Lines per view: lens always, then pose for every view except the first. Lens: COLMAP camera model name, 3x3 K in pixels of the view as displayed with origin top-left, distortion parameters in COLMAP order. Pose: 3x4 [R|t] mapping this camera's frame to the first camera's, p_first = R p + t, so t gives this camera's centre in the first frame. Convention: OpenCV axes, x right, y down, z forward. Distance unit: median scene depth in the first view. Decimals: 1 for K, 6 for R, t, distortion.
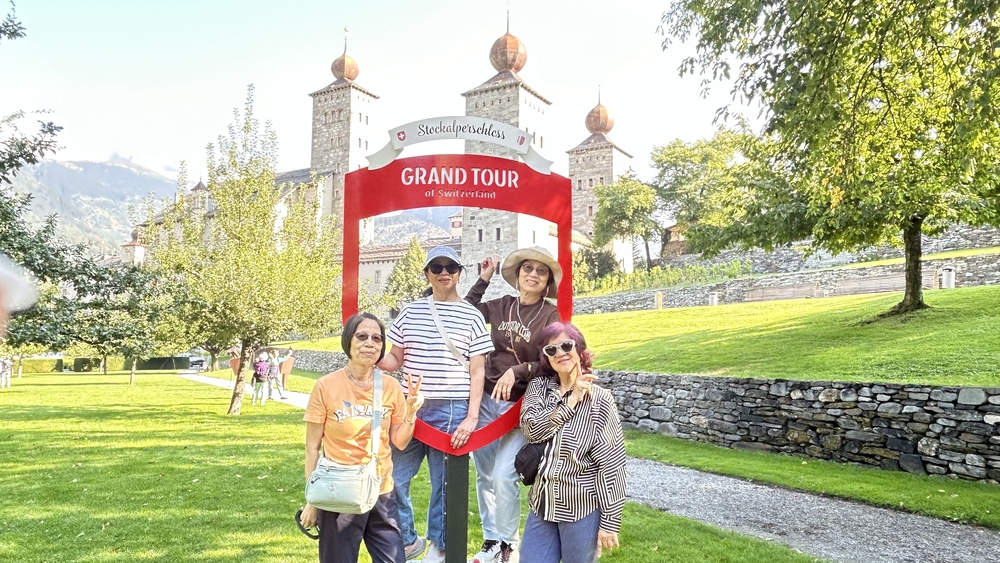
lens RADIAL K [[701.7, 0, 508.0], [0, 701.7, 286.9], [0, 0, 1]] dist [0.021428, 0.002444]
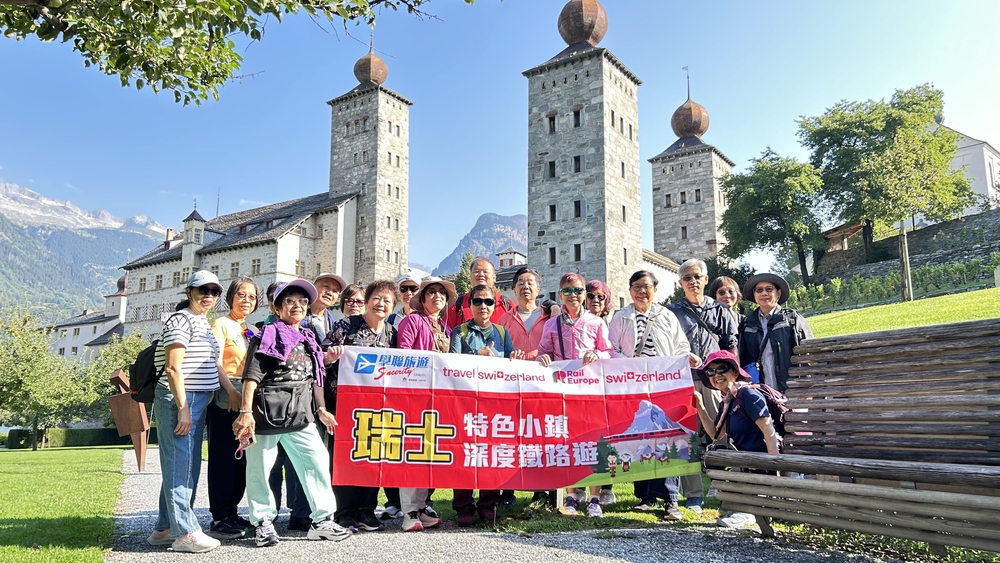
lens RADIAL K [[764.0, 0, 495.2], [0, 764.0, 296.5], [0, 0, 1]] dist [0.073878, -0.004039]
pose [[0.997733, -0.019989, -0.064257, -0.049956], [0.015150, 0.997073, -0.074935, 0.029707], [0.065567, 0.073791, 0.995116, 0.197831]]
